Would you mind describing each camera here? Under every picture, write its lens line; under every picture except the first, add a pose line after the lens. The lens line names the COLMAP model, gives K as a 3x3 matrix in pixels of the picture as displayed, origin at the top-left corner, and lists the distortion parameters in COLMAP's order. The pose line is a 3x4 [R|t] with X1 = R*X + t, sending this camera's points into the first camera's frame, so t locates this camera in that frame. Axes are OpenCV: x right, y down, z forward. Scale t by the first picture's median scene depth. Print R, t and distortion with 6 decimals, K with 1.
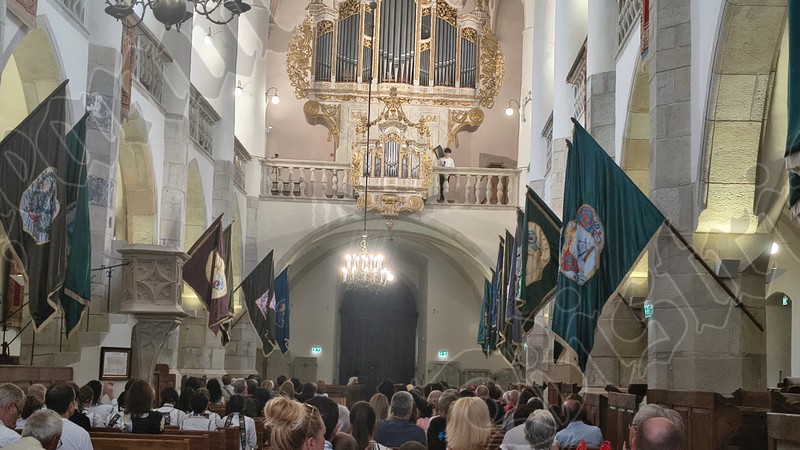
lens RADIAL K [[1177.9, 0, 400.0], [0, 1177.9, 225.0], [0, 0, 1]] dist [0.018513, -0.059113]
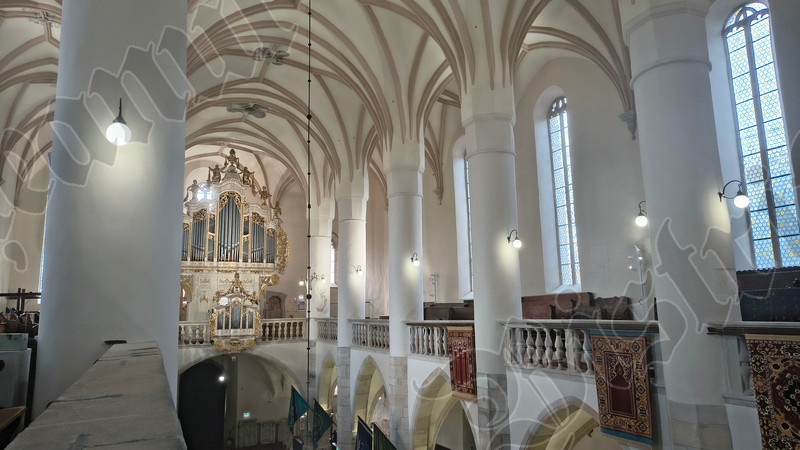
lens RADIAL K [[530.7, 0, 400.0], [0, 530.7, 225.0], [0, 0, 1]] dist [0.054633, -0.000078]
pose [[0.893690, 0.027846, 0.447819, -0.128404], [-0.010048, 0.999064, -0.042071, -0.142770], [-0.448572, 0.033099, 0.893134, 0.201779]]
